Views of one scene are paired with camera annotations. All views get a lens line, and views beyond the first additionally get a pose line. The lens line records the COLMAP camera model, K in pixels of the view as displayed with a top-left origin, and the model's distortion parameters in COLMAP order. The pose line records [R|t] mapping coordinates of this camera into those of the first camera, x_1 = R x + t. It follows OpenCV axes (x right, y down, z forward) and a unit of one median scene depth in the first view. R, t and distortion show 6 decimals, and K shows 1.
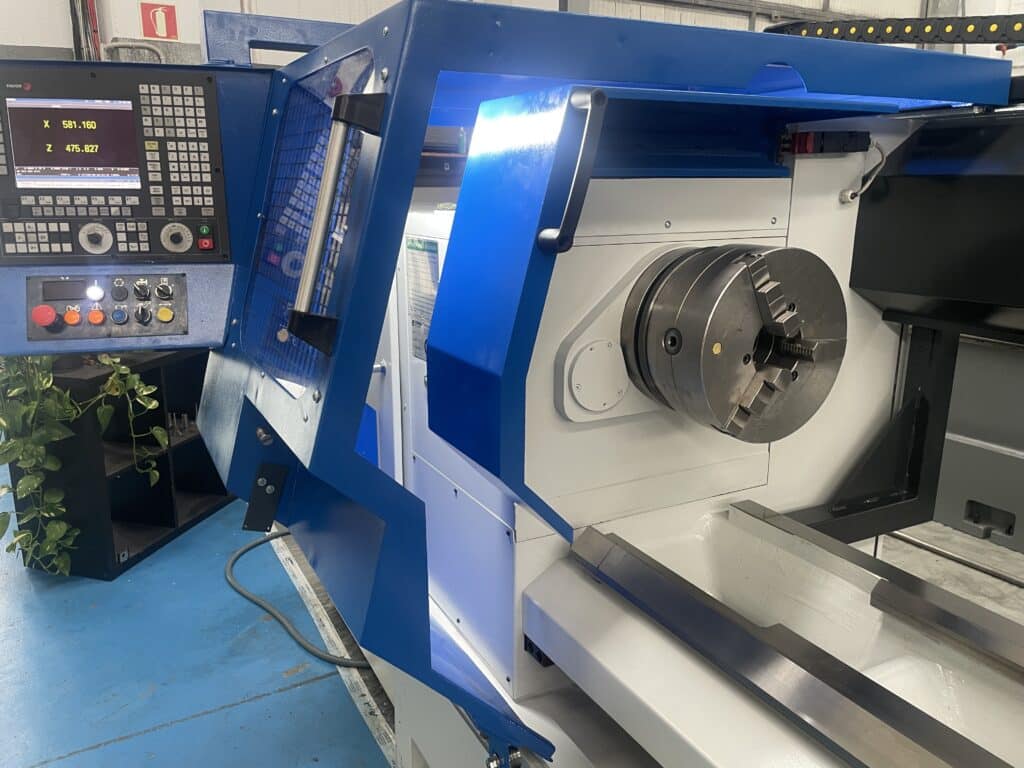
lens RADIAL K [[772.1, 0, 506.8], [0, 772.1, 383.8], [0, 0, 1]] dist [0.039958, -0.021045]
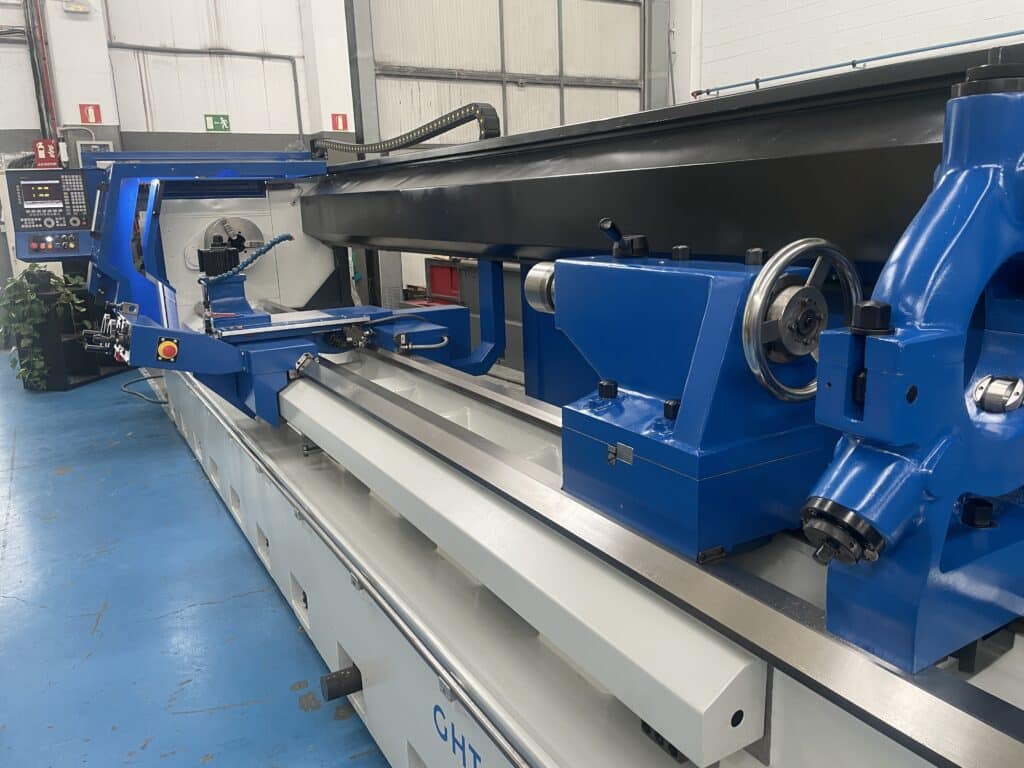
lens RADIAL K [[772.1, 0, 507.8], [0, 772.1, 378.9], [0, 0, 1]] dist [0.039958, -0.021045]
pose [[0.998854, -0.041315, 0.024141, 1.257806], [0.041856, 0.998874, -0.022348, 0.608270], [-0.023190, 0.023332, 0.999459, -2.250628]]
